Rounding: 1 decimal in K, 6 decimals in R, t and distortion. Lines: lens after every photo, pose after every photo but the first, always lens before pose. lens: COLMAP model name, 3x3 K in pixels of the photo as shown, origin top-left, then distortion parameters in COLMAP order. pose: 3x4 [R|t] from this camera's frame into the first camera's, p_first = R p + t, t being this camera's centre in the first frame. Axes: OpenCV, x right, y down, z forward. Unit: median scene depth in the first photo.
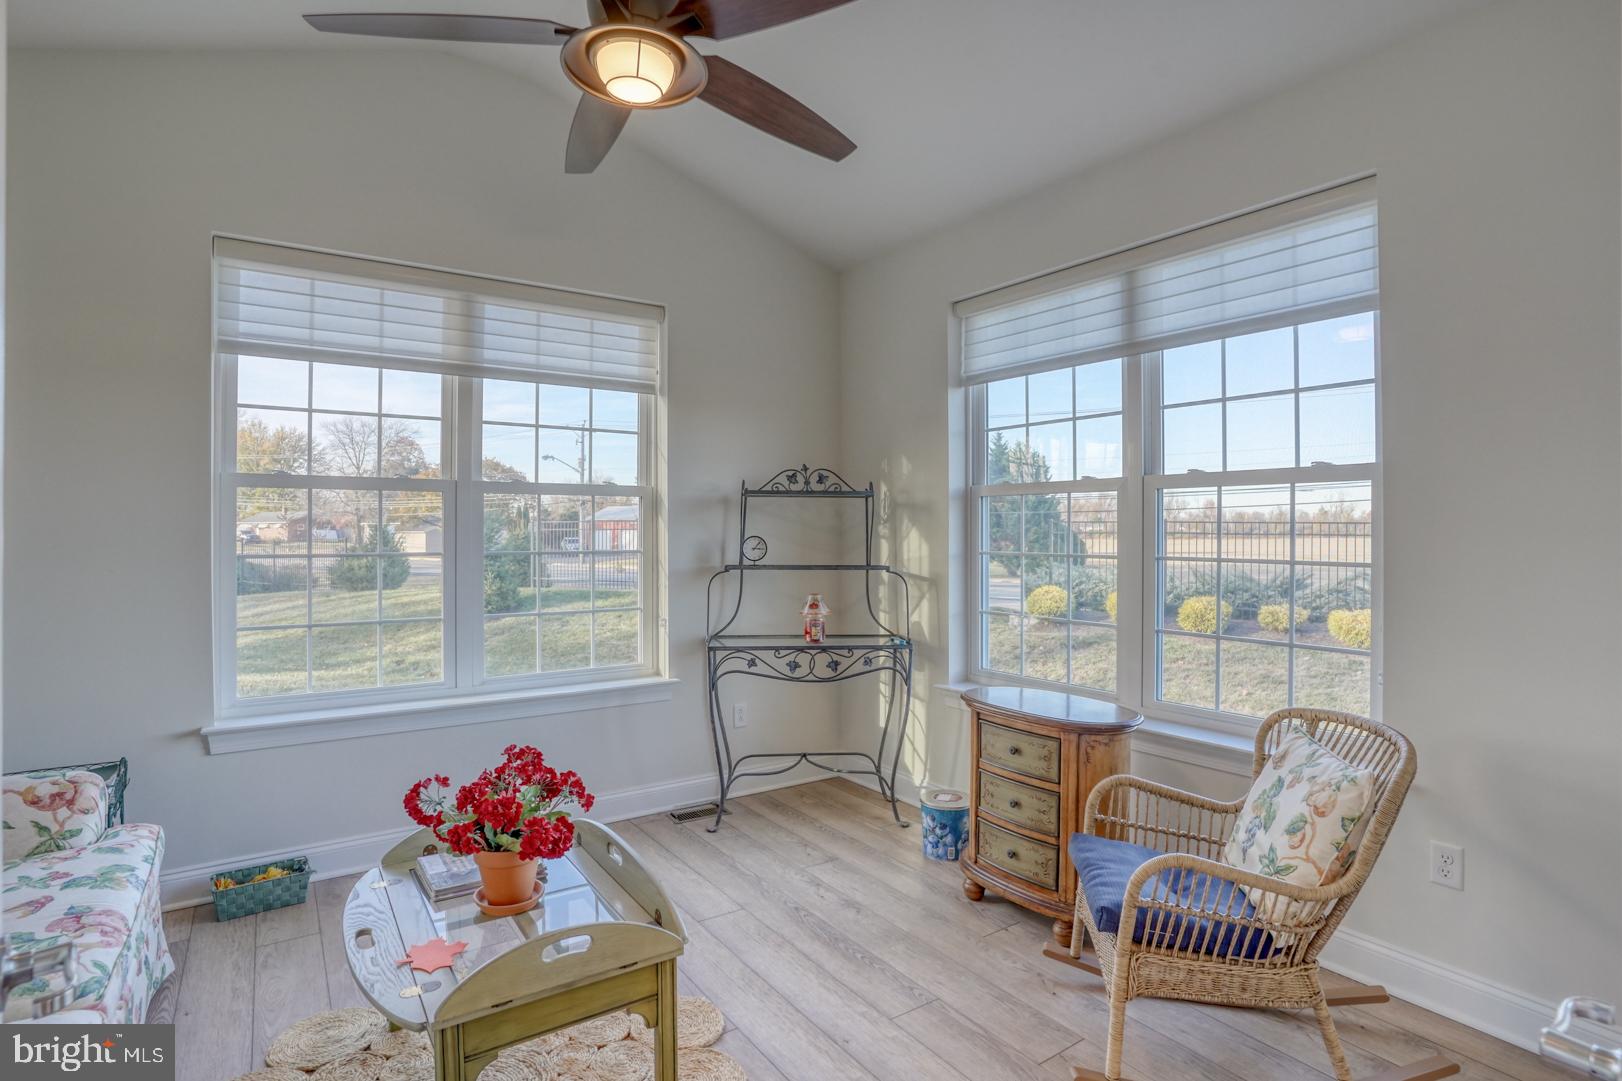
lens RADIAL K [[824.5, 0, 828.7], [0, 824.5, 533.6], [0, 0, 1]] dist [-0.052913, 0.016892]
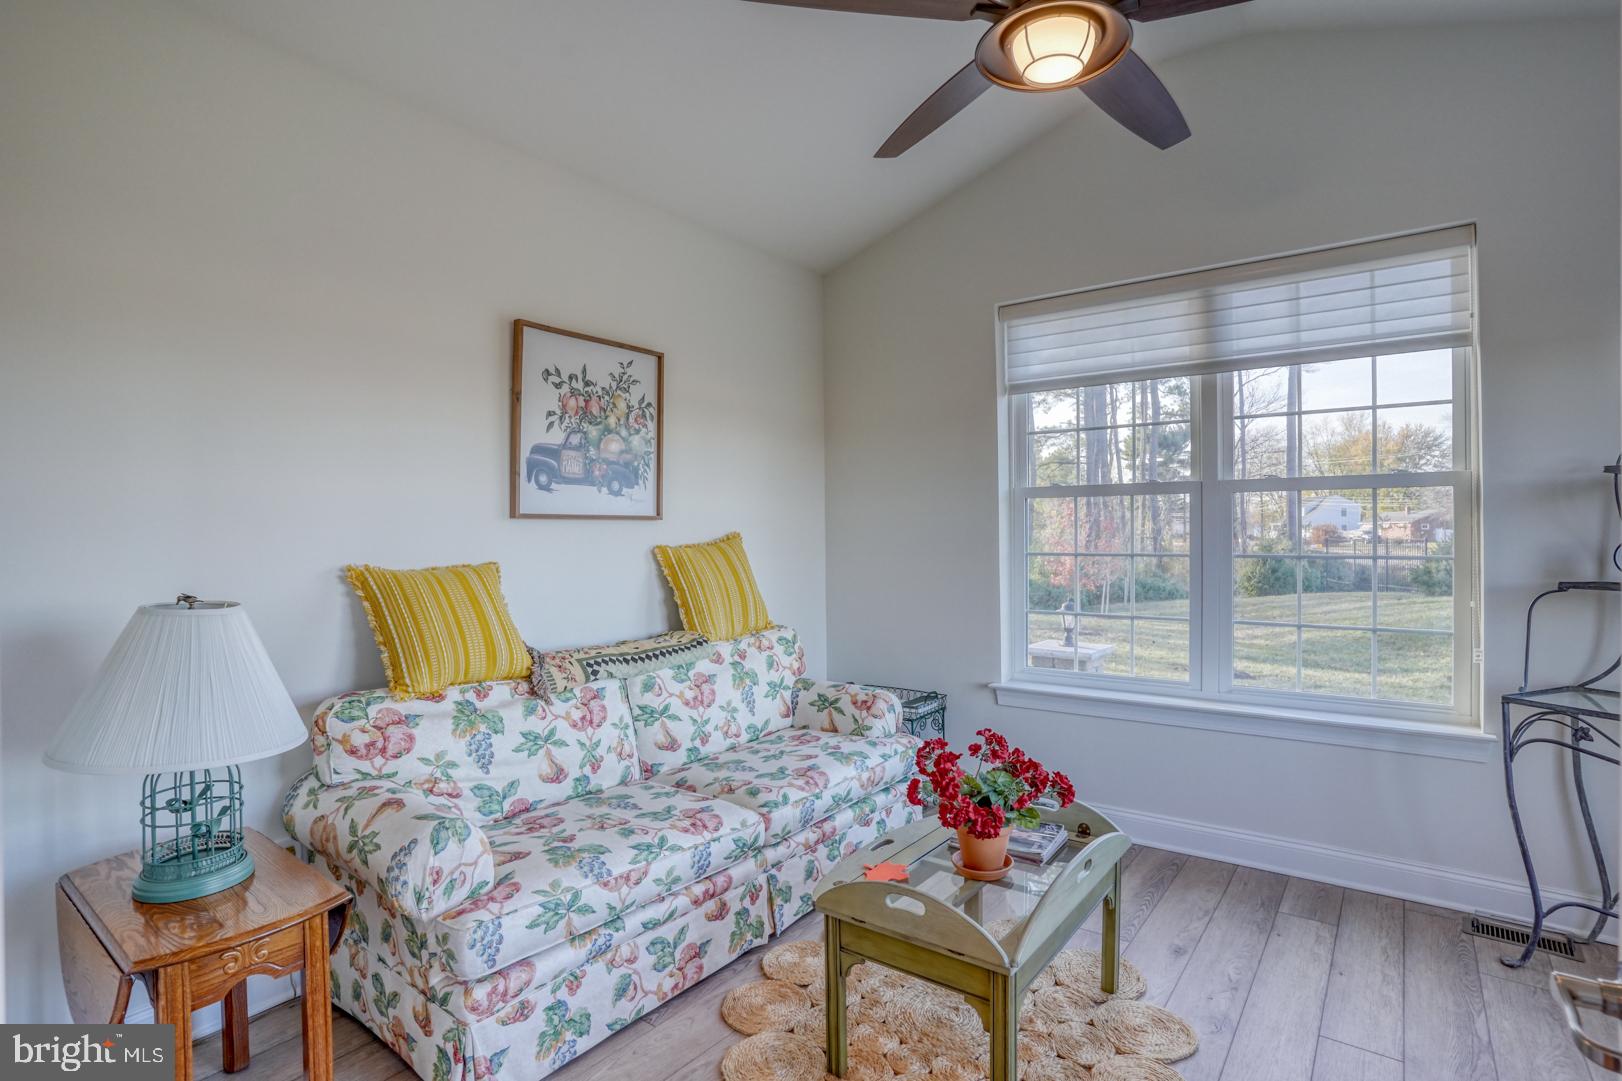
lens RADIAL K [[824.5, 0, 814.4], [0, 824.5, 537.9], [0, 0, 1]] dist [-0.052913, 0.016892]
pose [[0.300105, 0.001738, -0.953905, 0.320010], [0.003255, 0.999991, 0.002846, -0.000574], [0.953901, -0.003959, 0.300097, 0.239434]]
